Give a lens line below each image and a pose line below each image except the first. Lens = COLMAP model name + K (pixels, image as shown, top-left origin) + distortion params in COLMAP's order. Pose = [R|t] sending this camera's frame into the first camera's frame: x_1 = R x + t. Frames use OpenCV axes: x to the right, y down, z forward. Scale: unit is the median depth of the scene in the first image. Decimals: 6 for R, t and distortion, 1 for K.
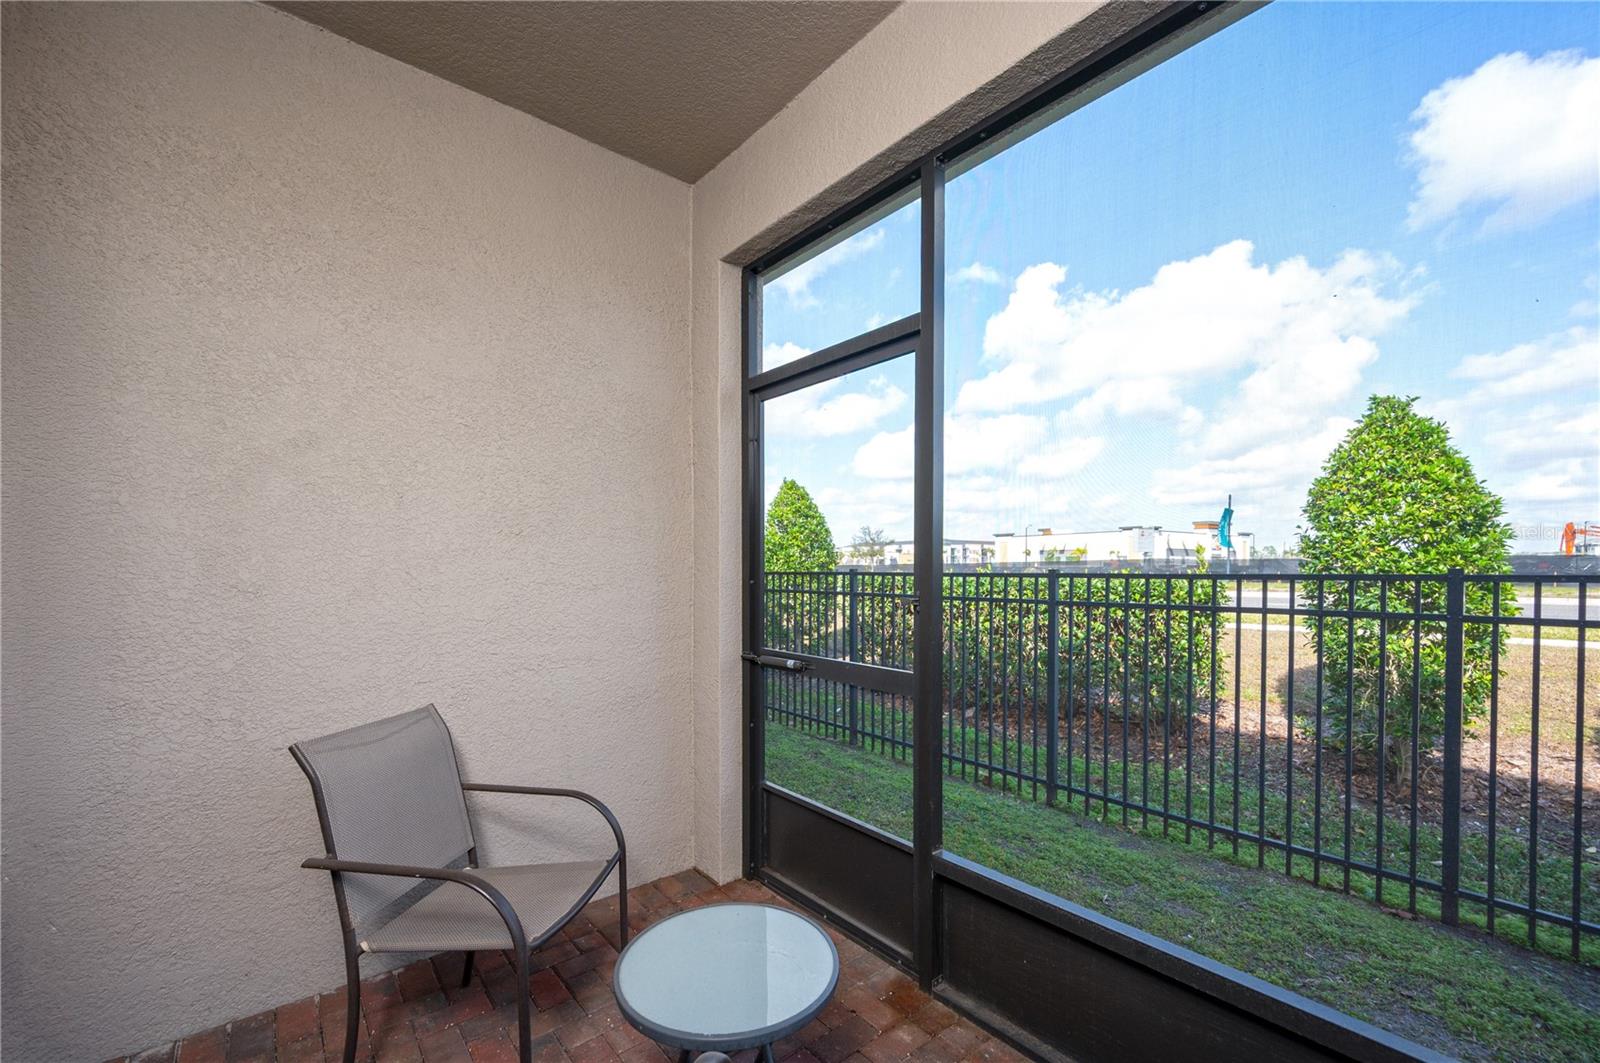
lens RADIAL K [[636.0, 0, 796.4], [0, 636.0, 534.5], [0, 0, 1]] dist [0.002928, -0.000095]
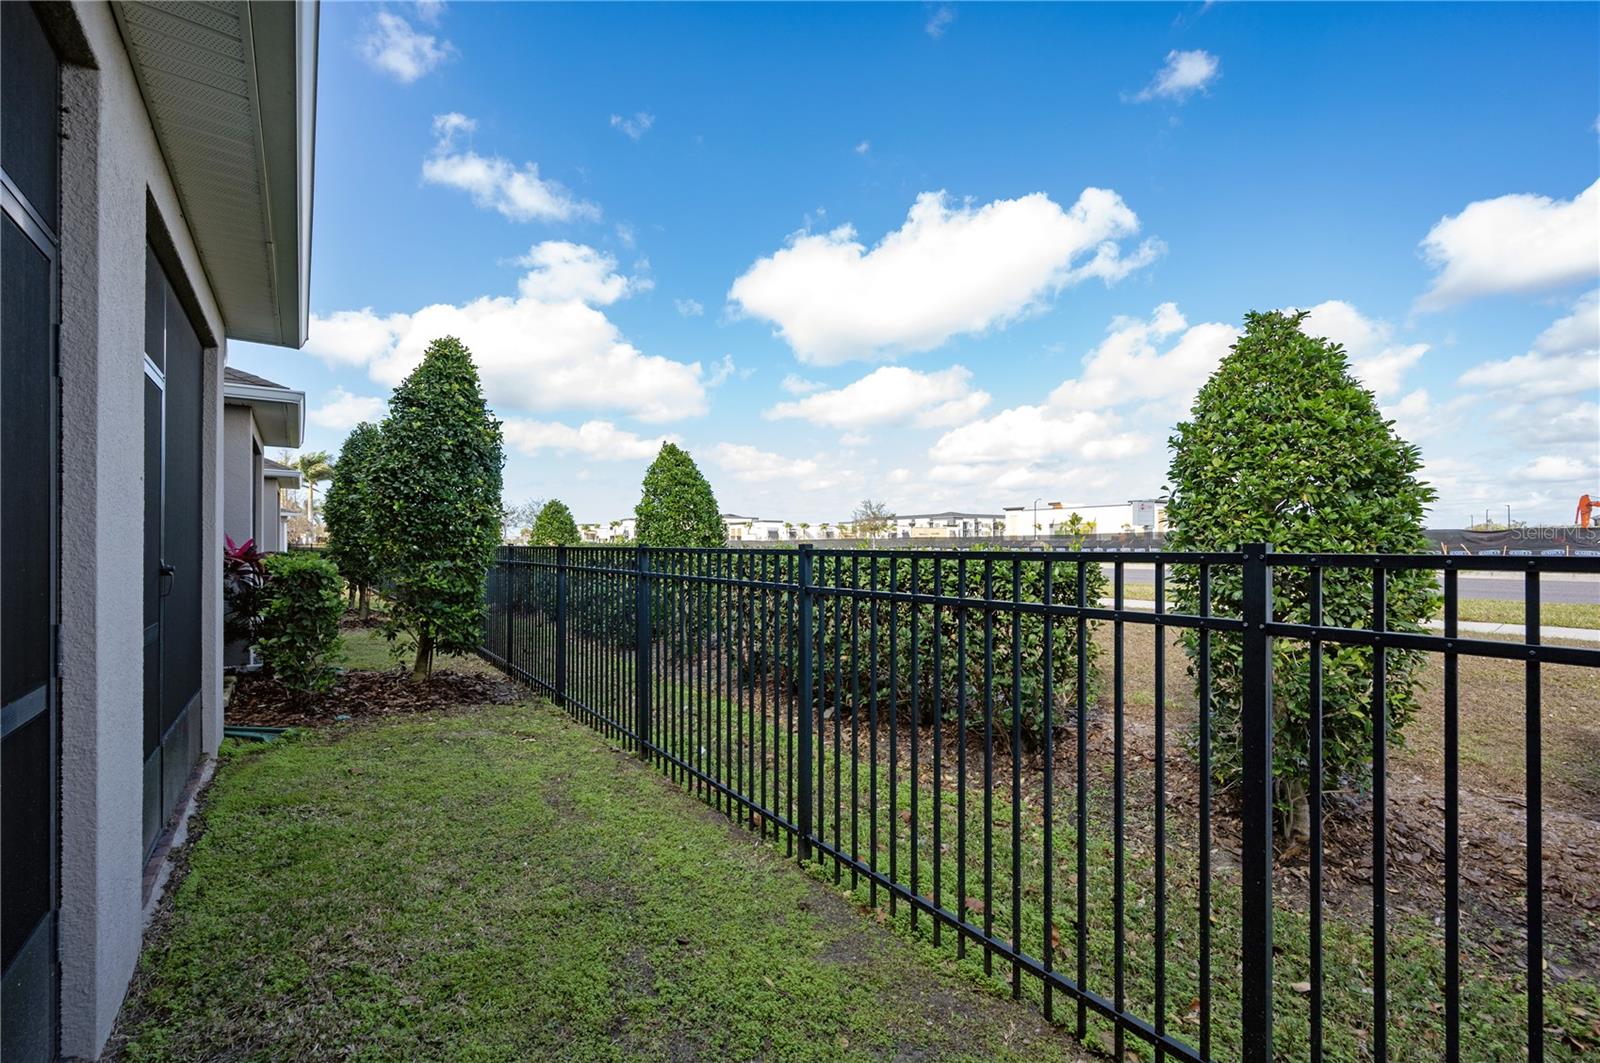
lens RADIAL K [[622.0, 0, 798.9], [0, 622.0, 499.4], [0, 0, 1]] dist [0.001590, 0.000073]
pose [[0.999746, -0.001956, -0.022438, 0.409343], [0.001619, 0.999886, -0.015022, 0.013453], [0.022465, 0.014982, 0.999635, 0.271841]]
